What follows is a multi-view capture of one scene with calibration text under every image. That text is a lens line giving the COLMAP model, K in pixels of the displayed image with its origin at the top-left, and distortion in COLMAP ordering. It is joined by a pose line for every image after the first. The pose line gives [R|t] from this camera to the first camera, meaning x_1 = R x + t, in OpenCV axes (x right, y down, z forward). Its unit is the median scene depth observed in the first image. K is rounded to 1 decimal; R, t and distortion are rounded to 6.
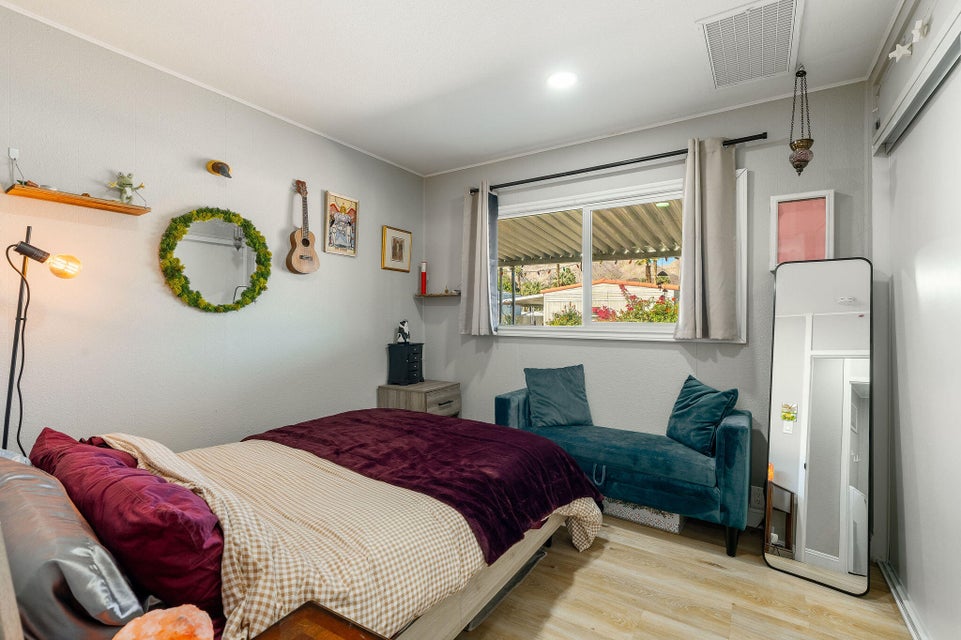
lens RADIAL K [[428.3, 0, 478.4], [0, 428.3, 318.4], [0, 0, 1]] dist [-0.004742, 0.000220]
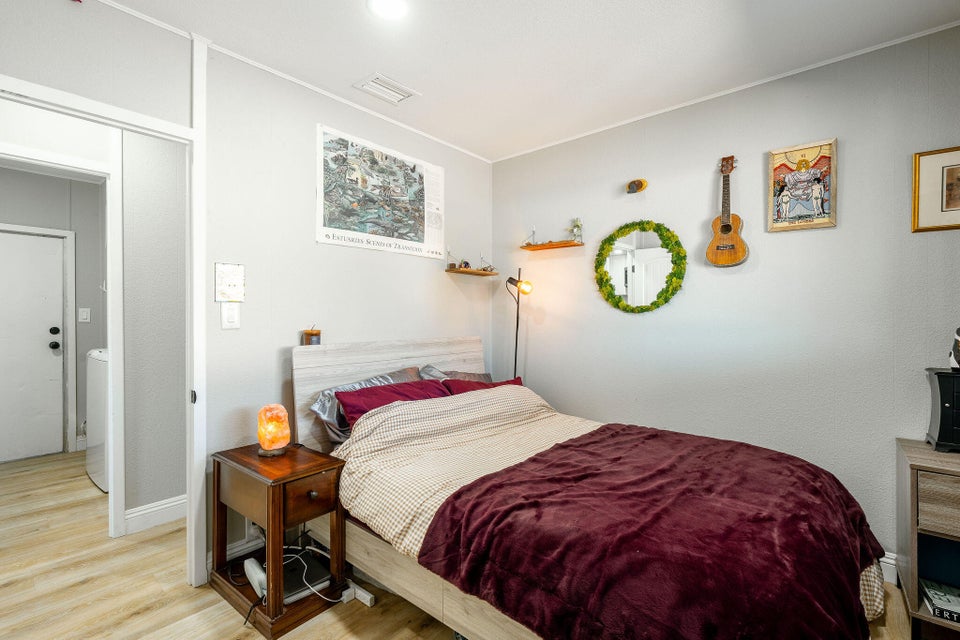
lens RADIAL K [[427.9, 0, 477.9], [0, 427.9, 318.4], [0, 0, 1]] dist [-0.004742, 0.000220]
pose [[-0.130445, 0.000900, -0.991455, 0.534172], [-0.009989, 0.999948, 0.002222, 0.001757], [0.991405, 0.010194, -0.130430, 0.678188]]
